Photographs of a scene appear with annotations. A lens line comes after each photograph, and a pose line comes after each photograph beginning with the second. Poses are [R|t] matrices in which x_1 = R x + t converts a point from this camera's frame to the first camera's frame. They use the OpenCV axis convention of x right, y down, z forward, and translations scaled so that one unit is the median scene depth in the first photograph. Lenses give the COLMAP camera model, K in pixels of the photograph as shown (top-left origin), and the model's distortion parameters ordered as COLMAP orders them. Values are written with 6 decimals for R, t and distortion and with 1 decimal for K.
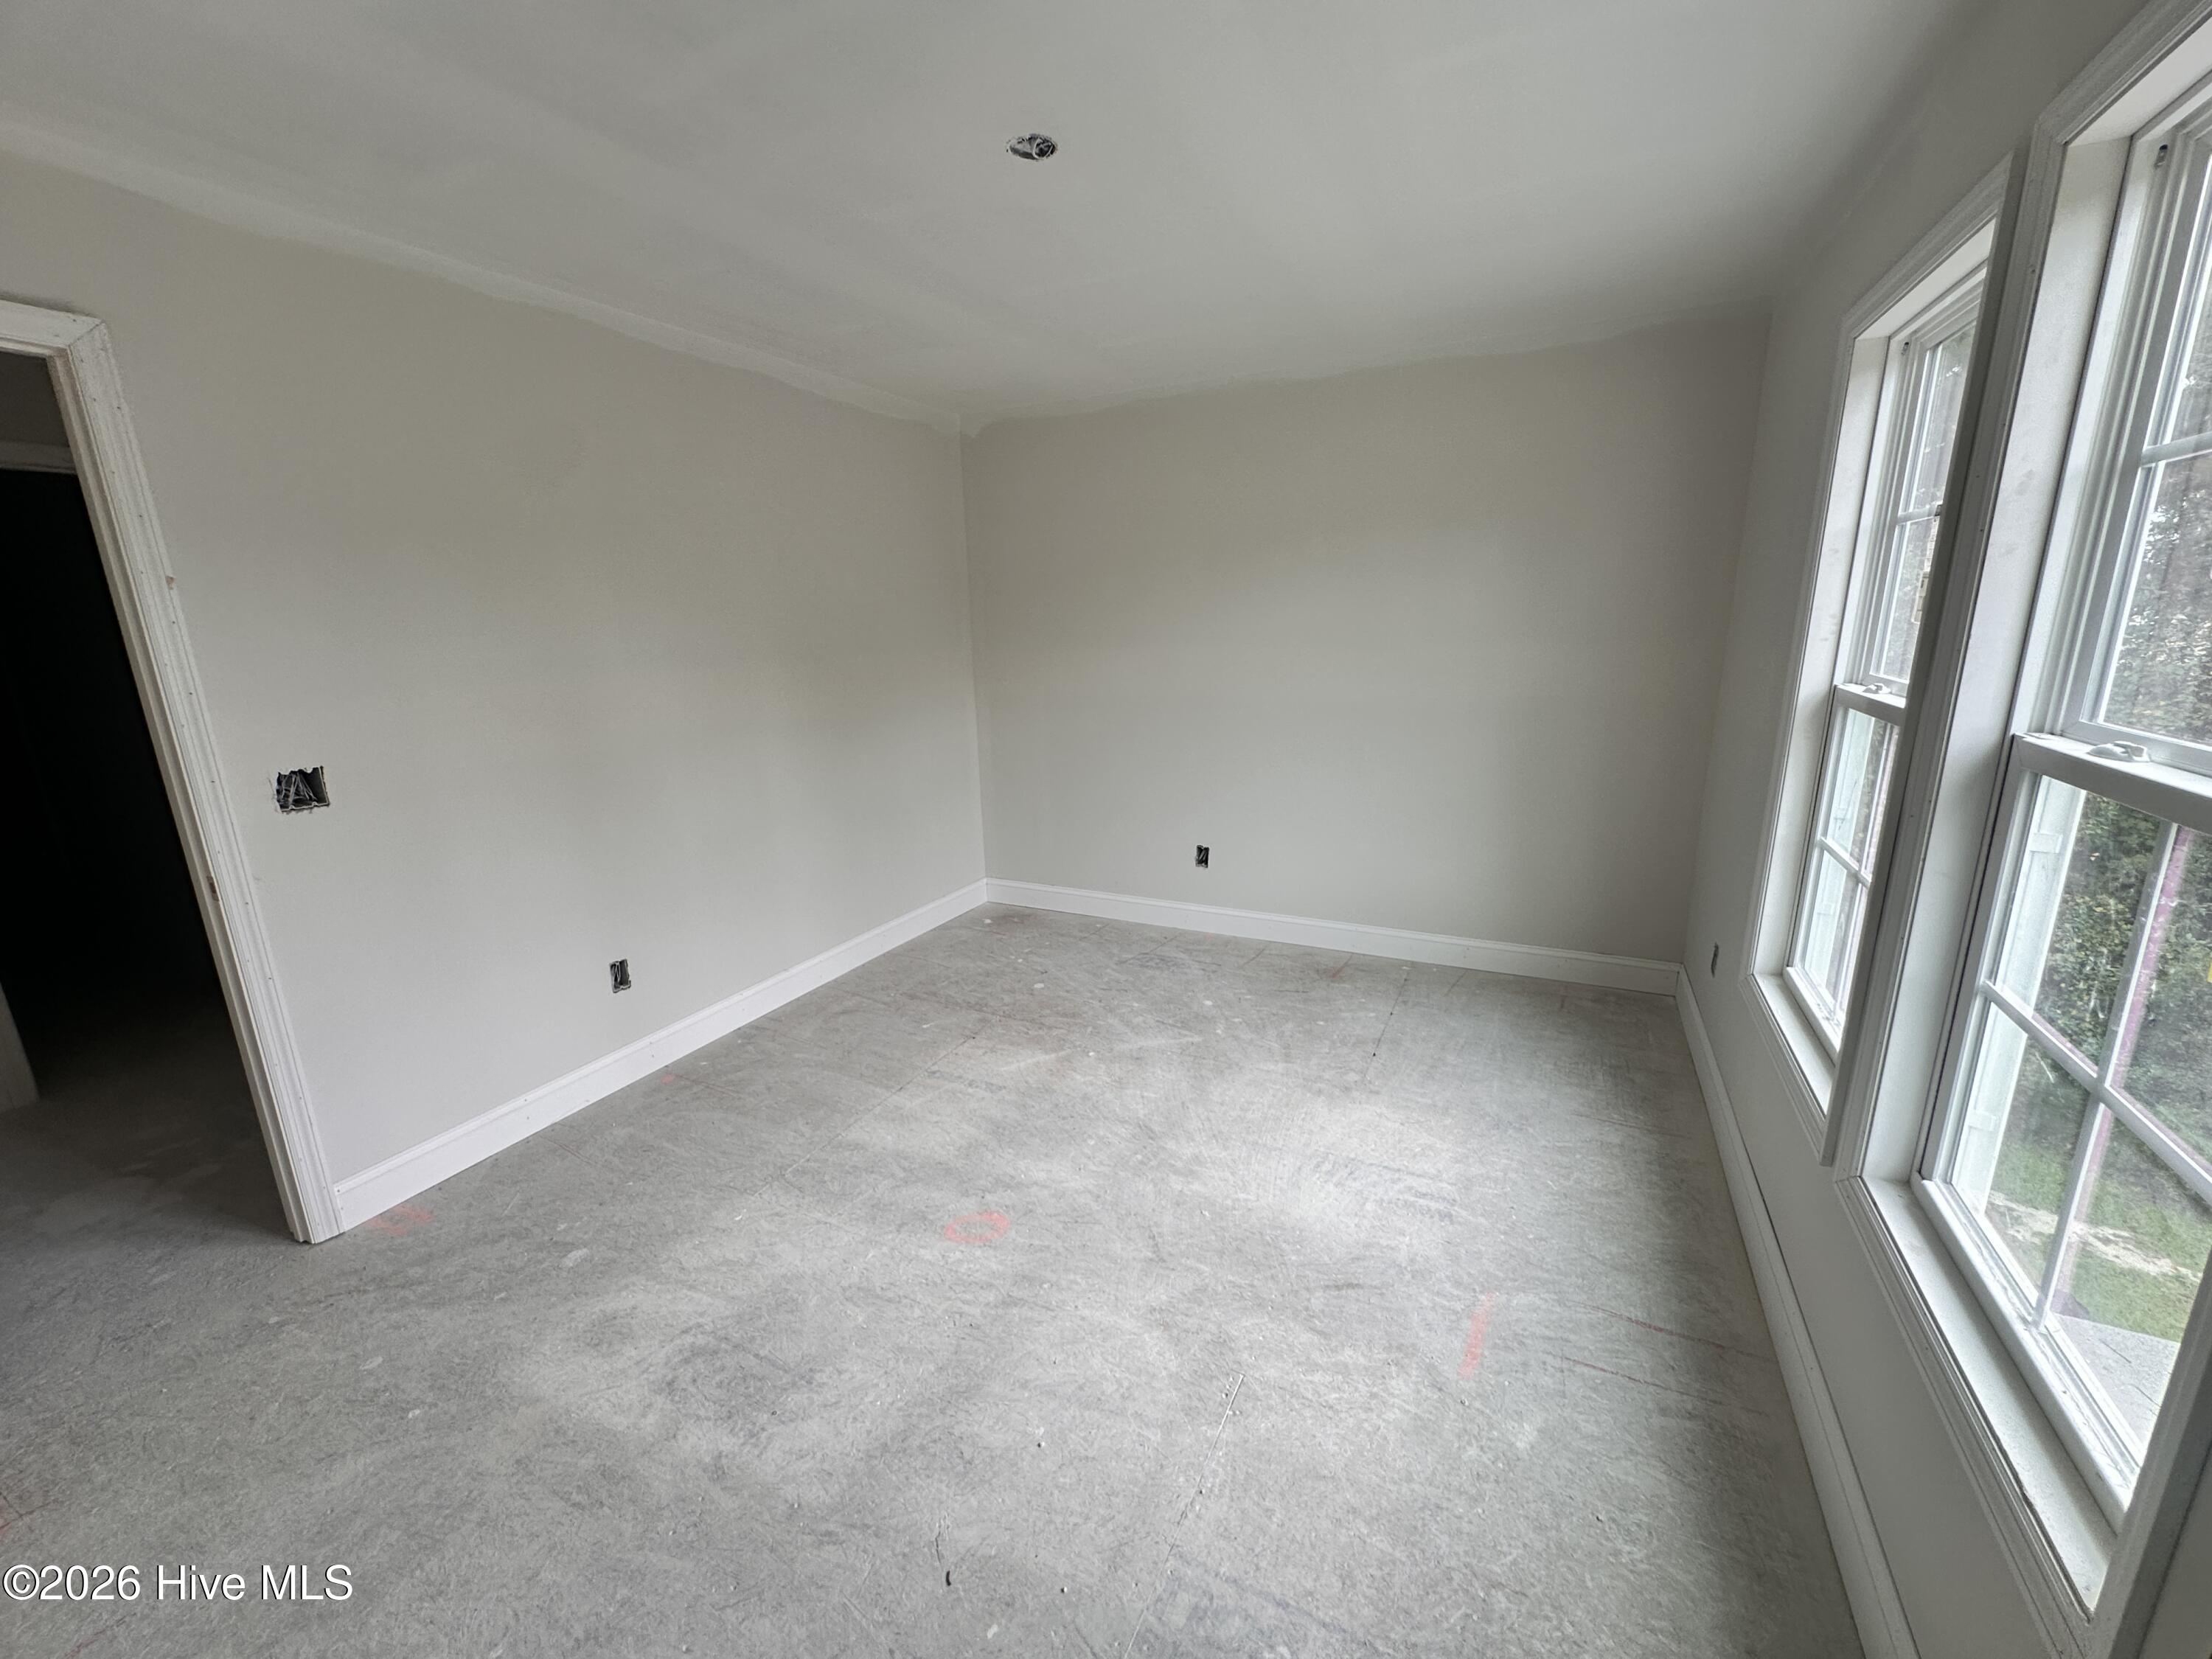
lens RADIAL K [[882.6, 0, 1112.0], [0, 882.6, 829.9], [0, 0, 1]] dist [-0.004781, 0.000959]
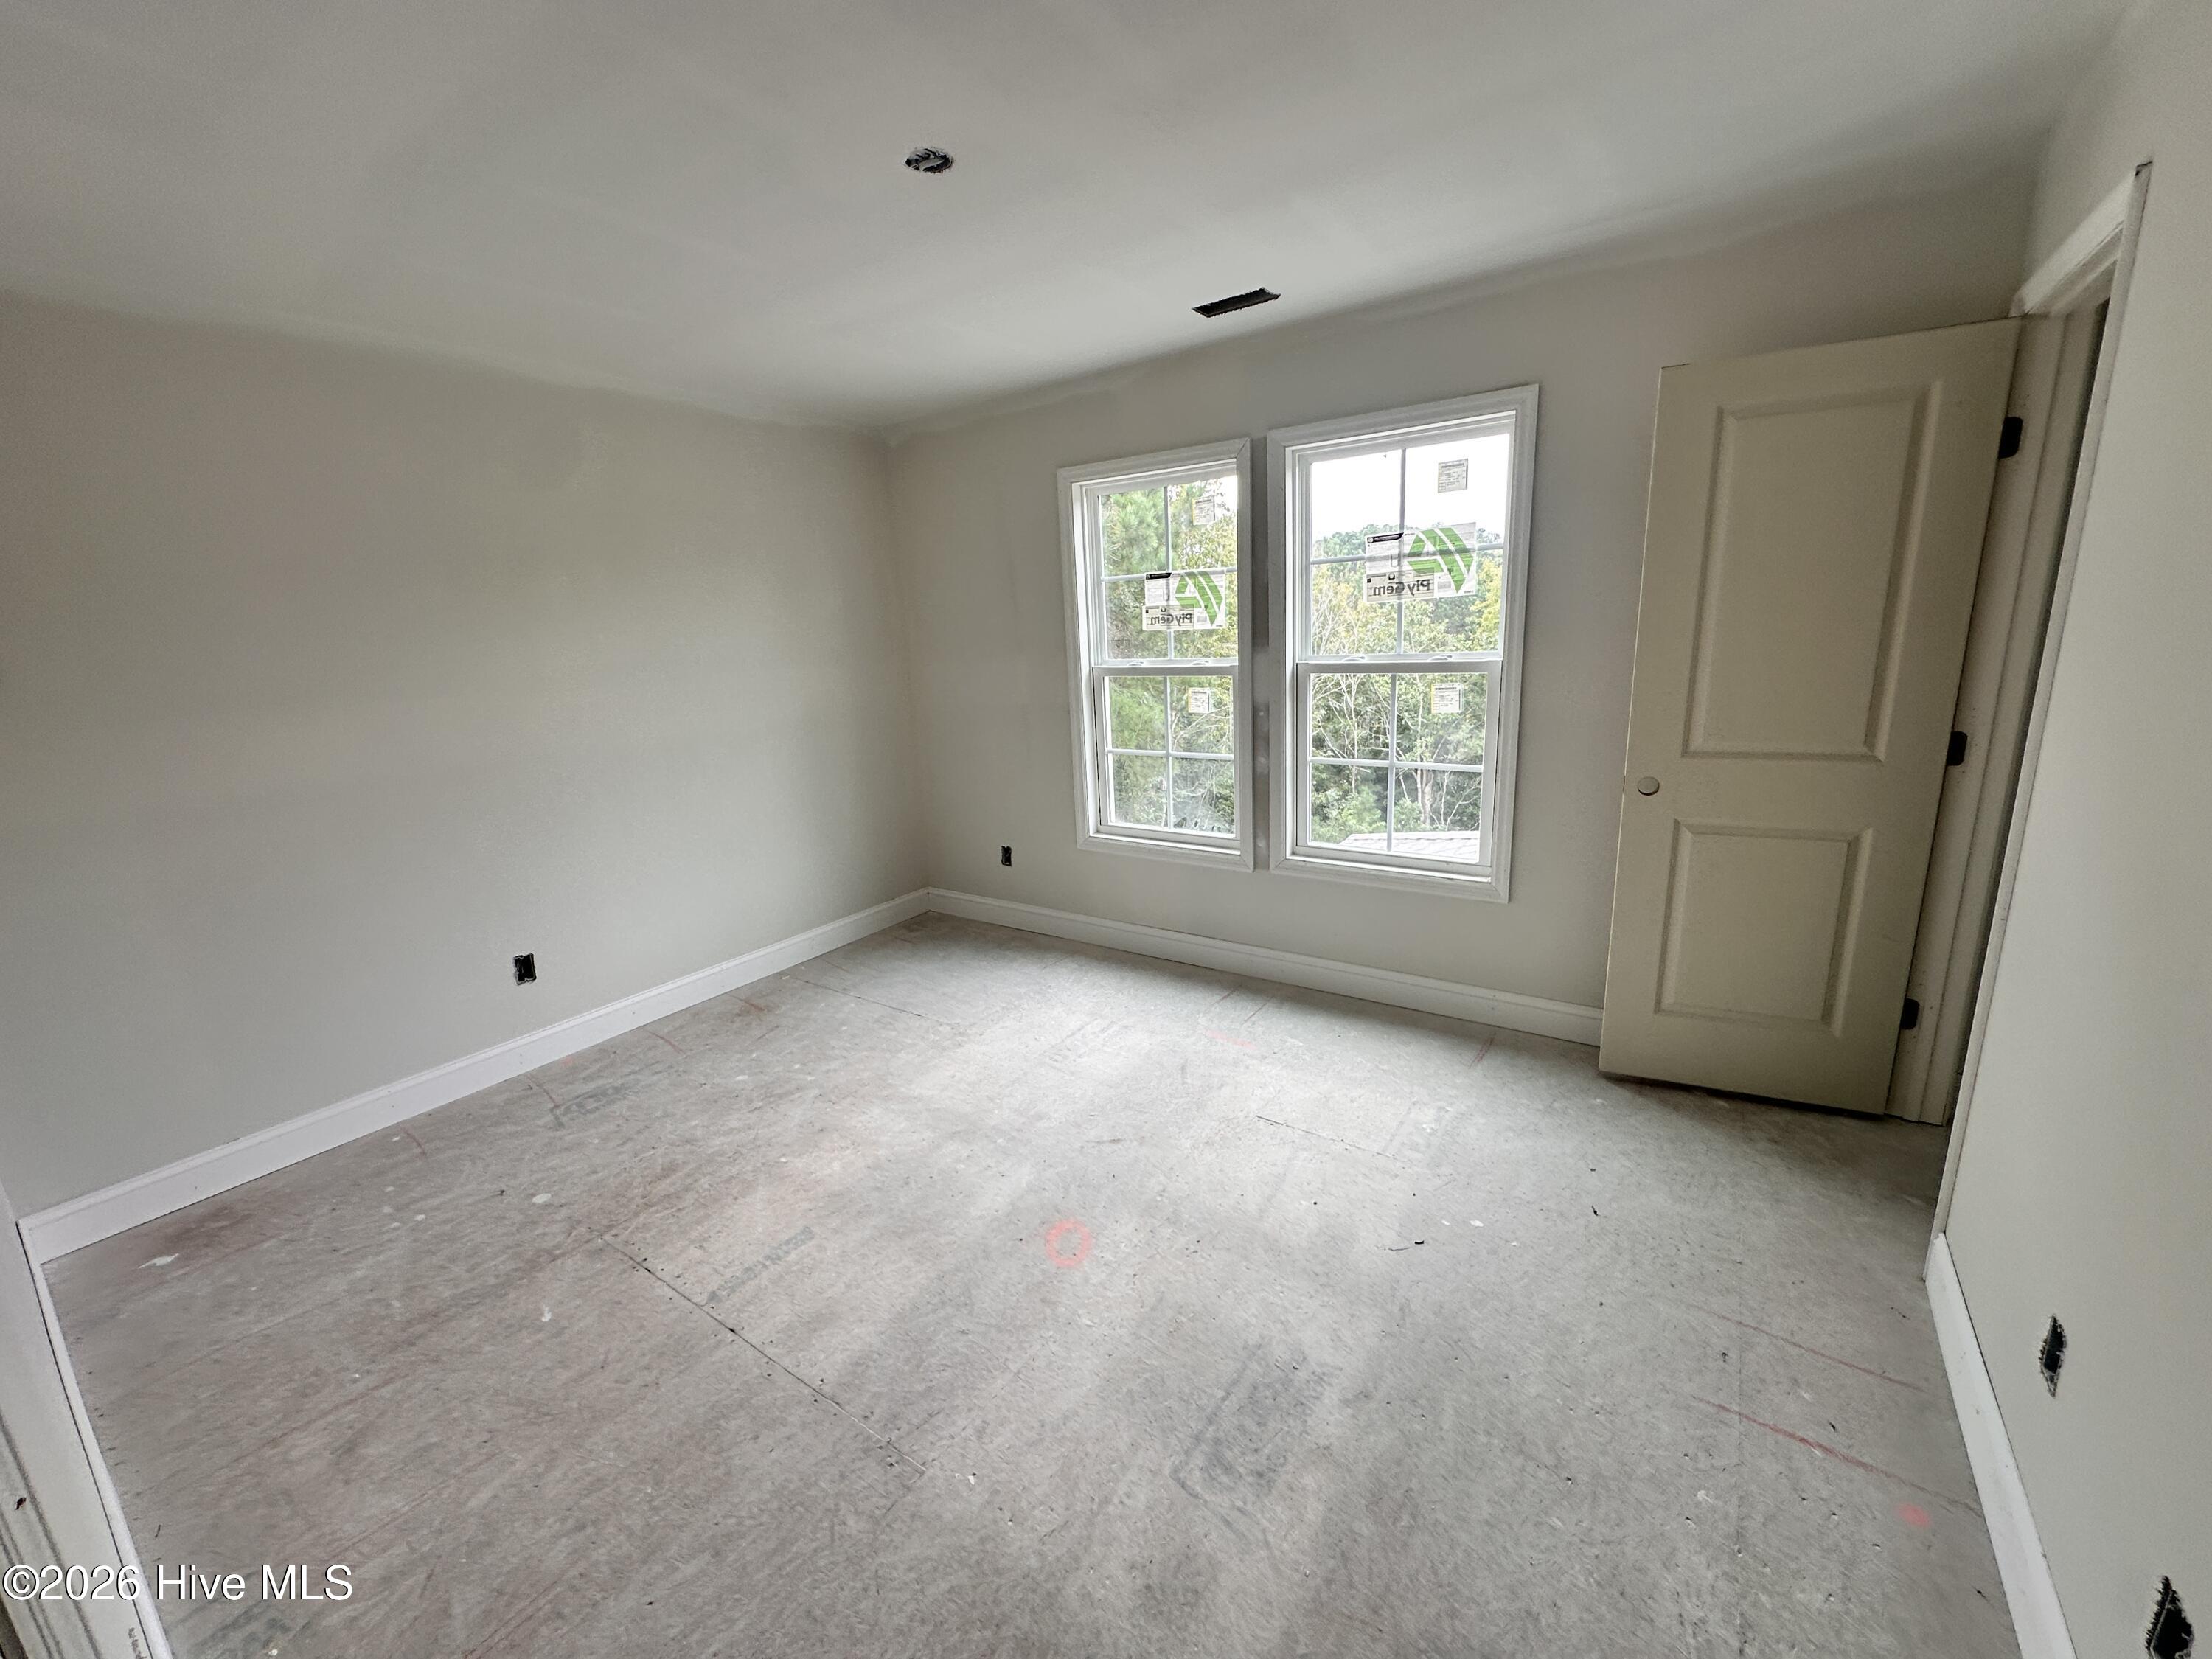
lens RADIAL K [[882.6, 0, 1112.0], [0, 882.6, 829.9], [0, 0, 1]] dist [-0.004781, 0.000959]
pose [[0.148312, -0.208560, 0.966699, -0.699814], [0.277496, 0.947014, 0.161740, -0.084687], [-0.949210, 0.244267, 0.198328, 0.464568]]
